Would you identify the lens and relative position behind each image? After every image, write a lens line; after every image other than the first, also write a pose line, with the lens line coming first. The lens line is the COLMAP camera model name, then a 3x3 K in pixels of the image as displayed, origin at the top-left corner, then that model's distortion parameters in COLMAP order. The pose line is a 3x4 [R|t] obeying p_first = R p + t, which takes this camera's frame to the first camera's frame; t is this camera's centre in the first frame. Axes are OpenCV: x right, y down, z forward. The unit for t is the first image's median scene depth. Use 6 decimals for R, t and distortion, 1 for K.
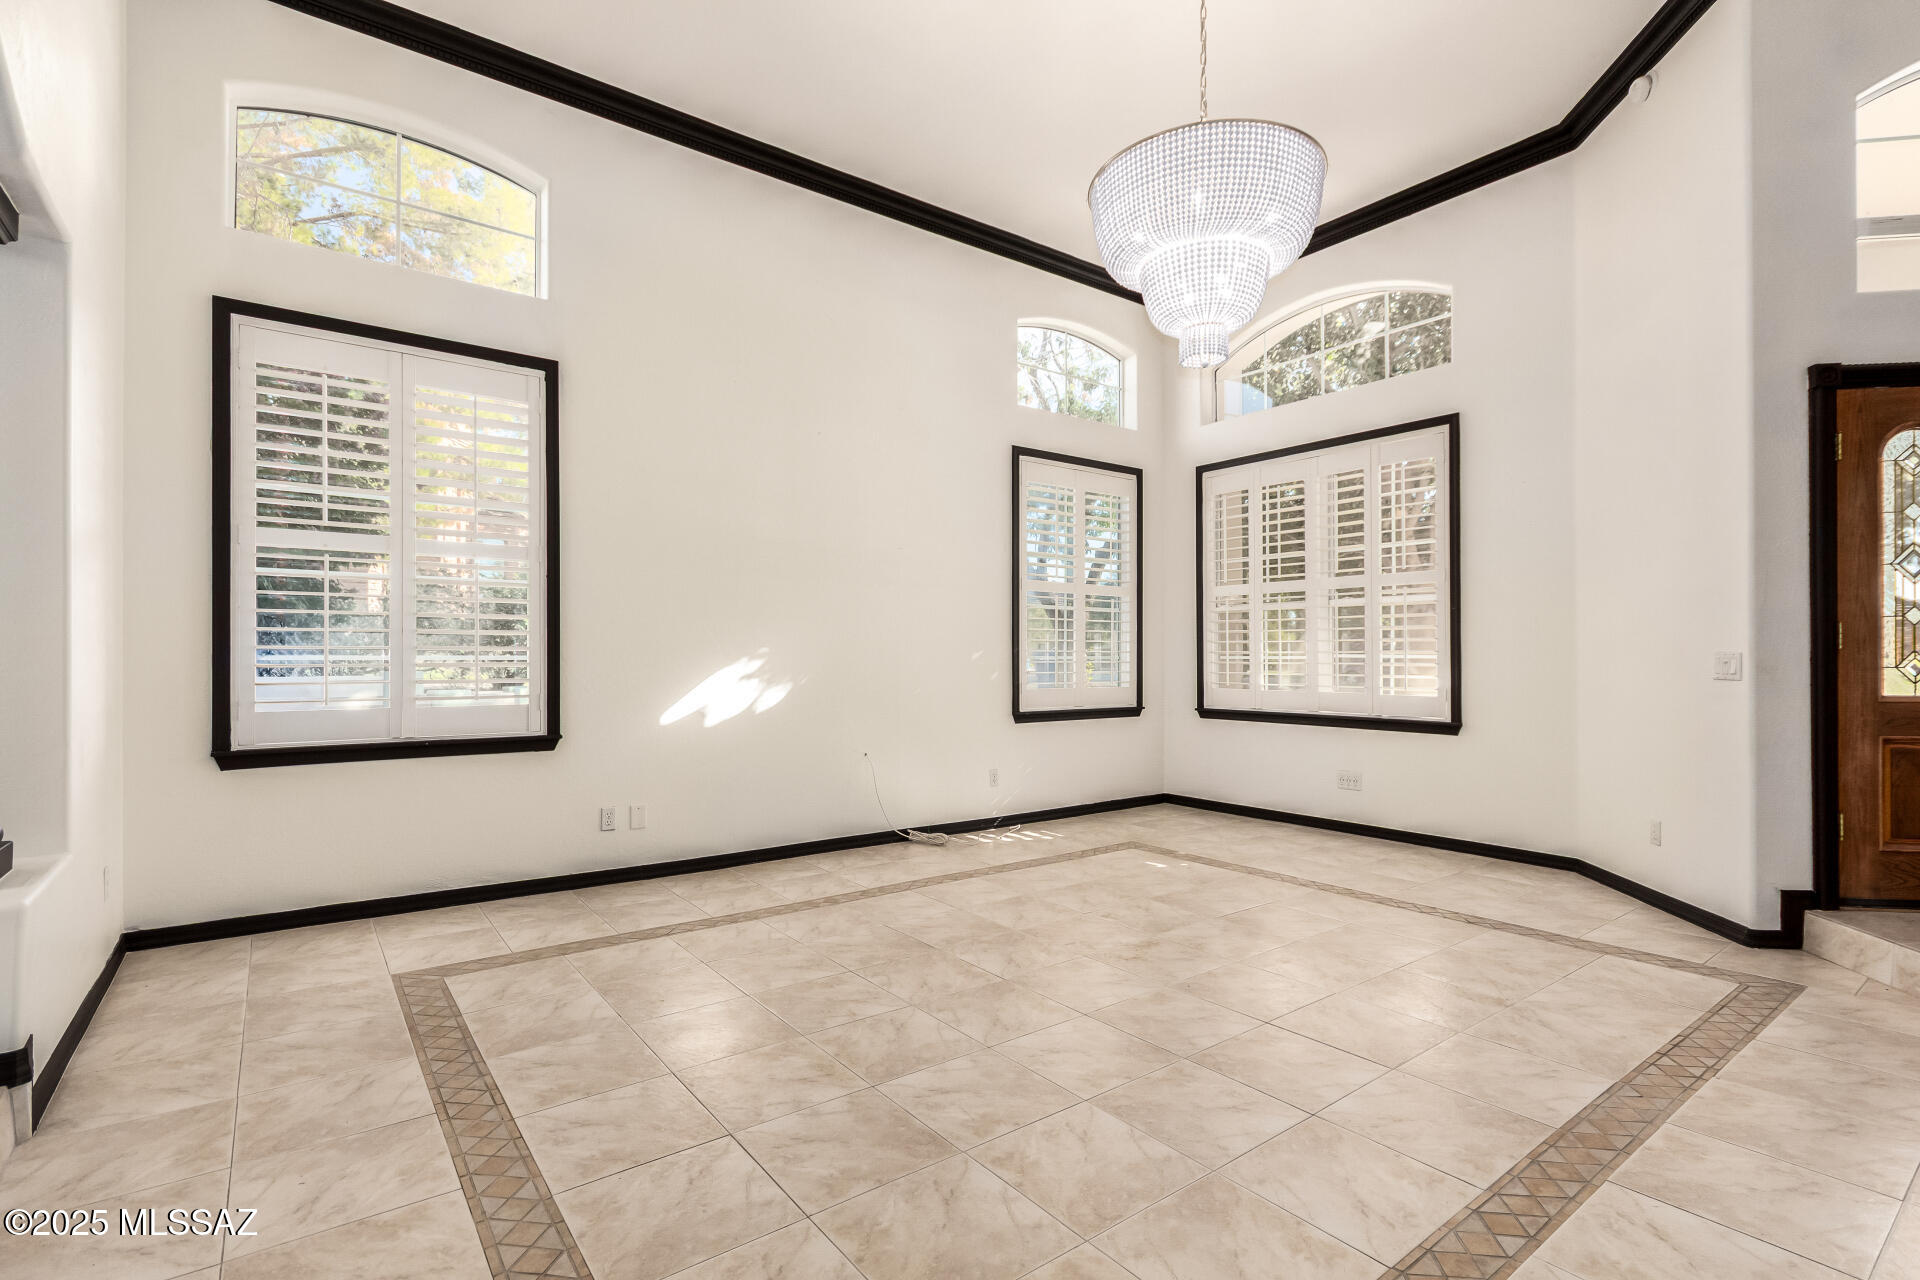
lens RADIAL K [[887.9, 0, 964.8], [0, 887.9, 658.1], [0, 0, 1]] dist [0.000342, -0.000047]
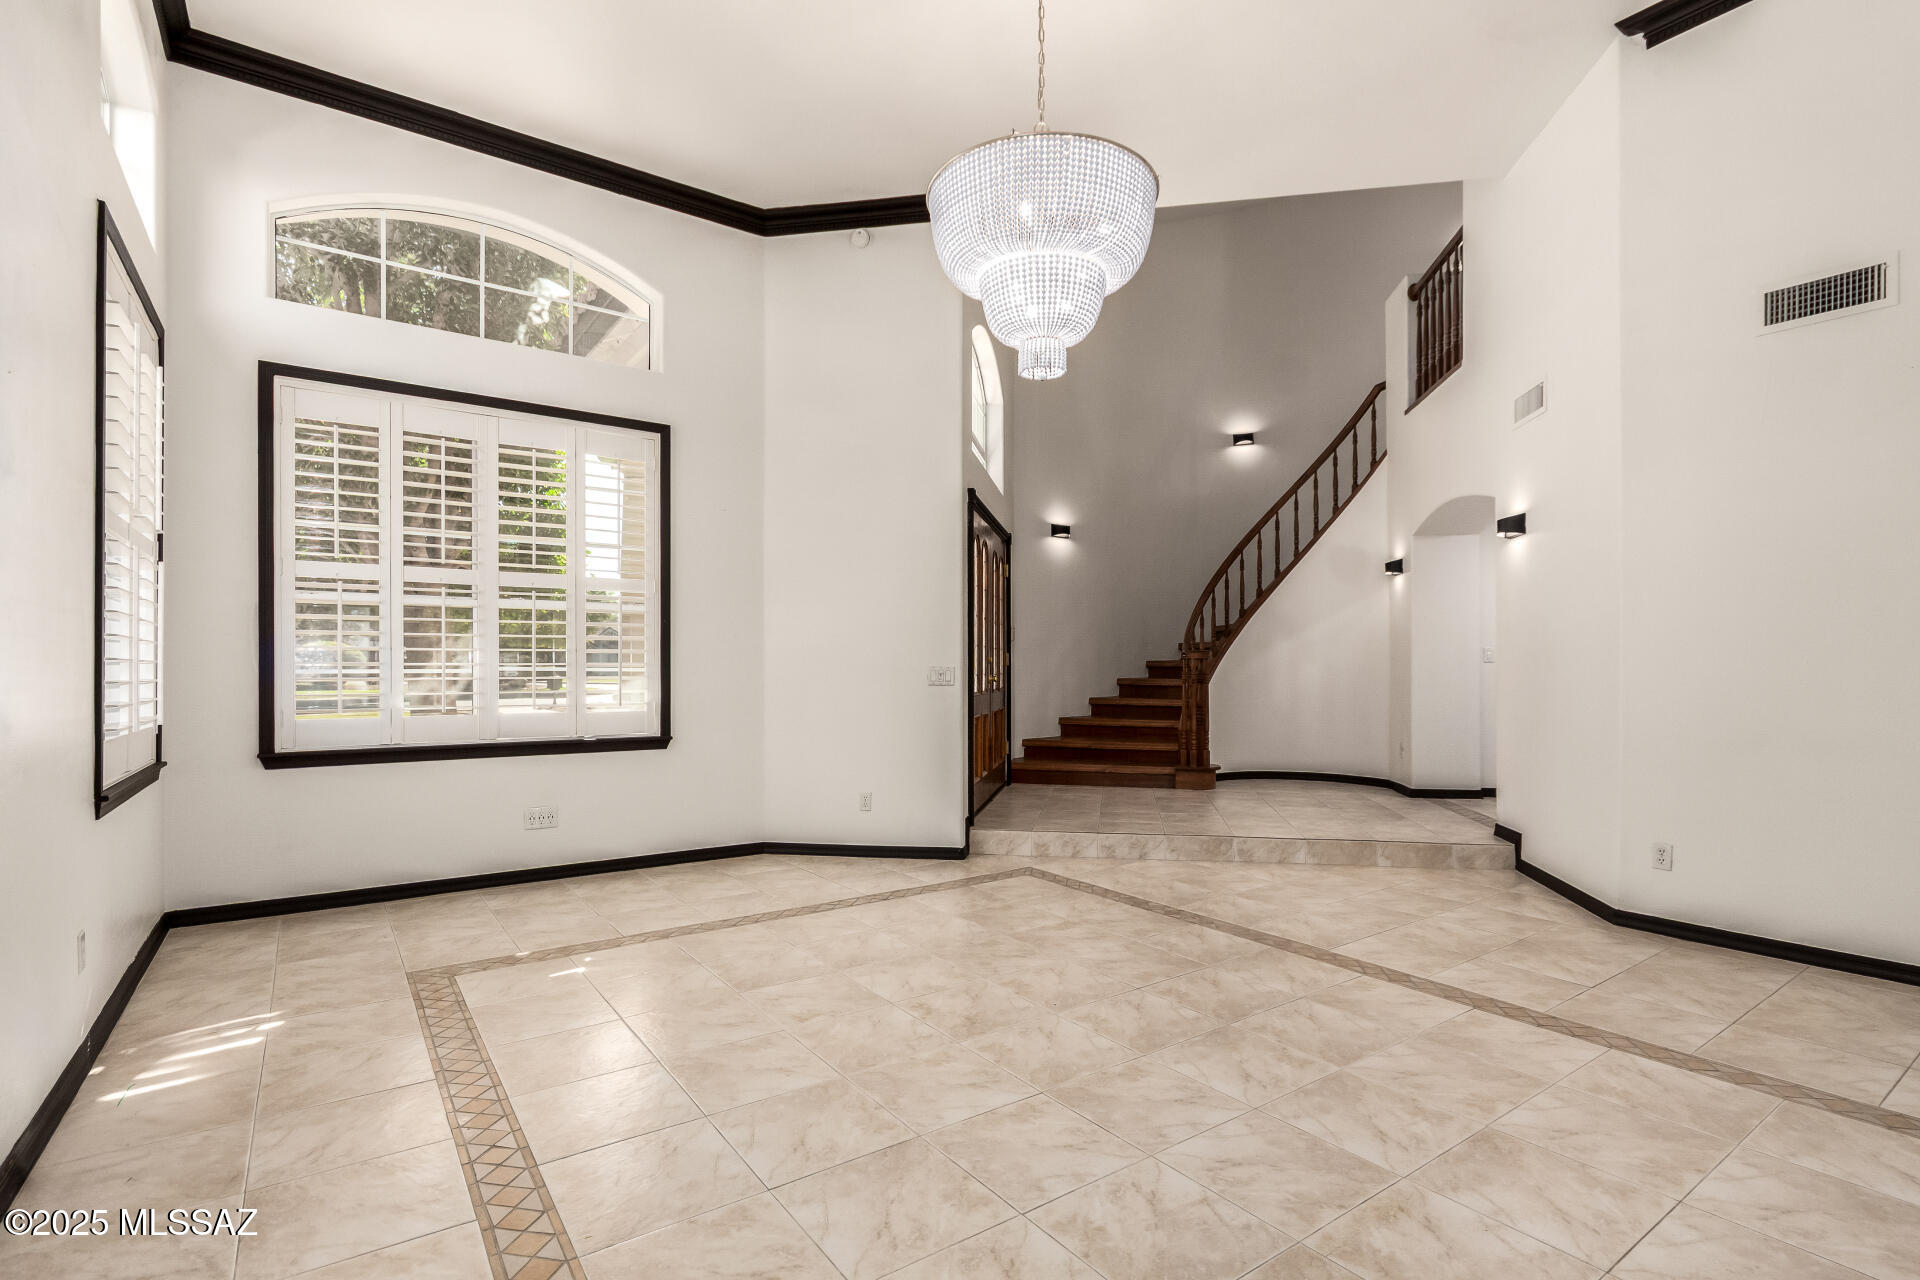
lens RADIAL K [[912.1, 0, 951.2], [0, 912.1, 669.0], [0, 0, 1]] dist [0.008013, -0.000841]
pose [[0.033893, -0.000705, 0.999425, -0.696651], [0.002351, 0.999997, 0.000625, -0.003575], [-0.999423, 0.002328, 0.033895, 0.983412]]
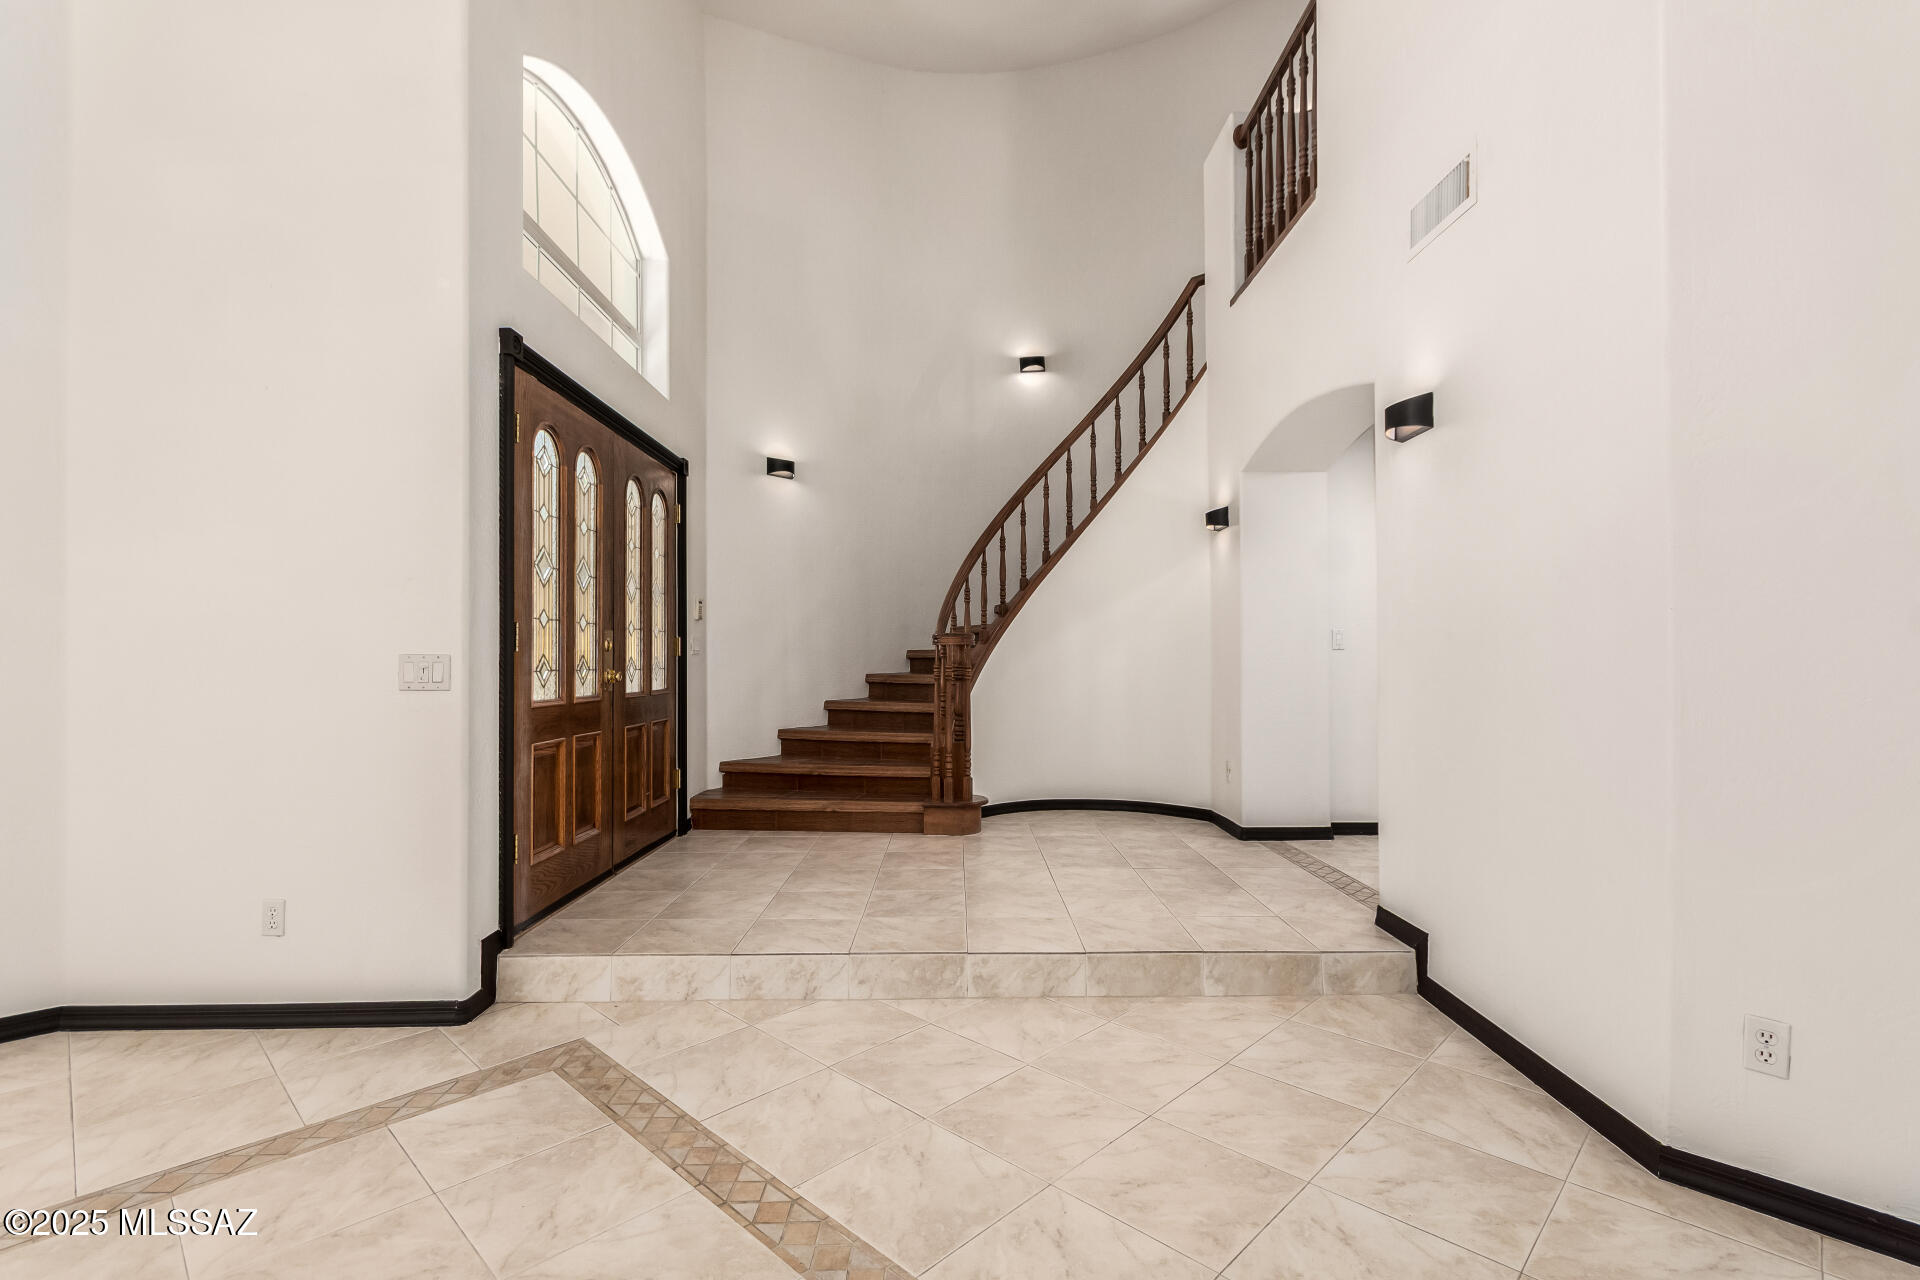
lens RADIAL K [[887.9, 0, 964.8], [0, 887.9, 658.1], [0, 0, 1]] dist [0.000342, -0.000047]
pose [[-0.153510, 0.005097, 0.988134, 0.025167], [0.005096, 0.999977, -0.004366, 0.002261], [-0.988134, 0.004365, -0.153532, 0.687136]]
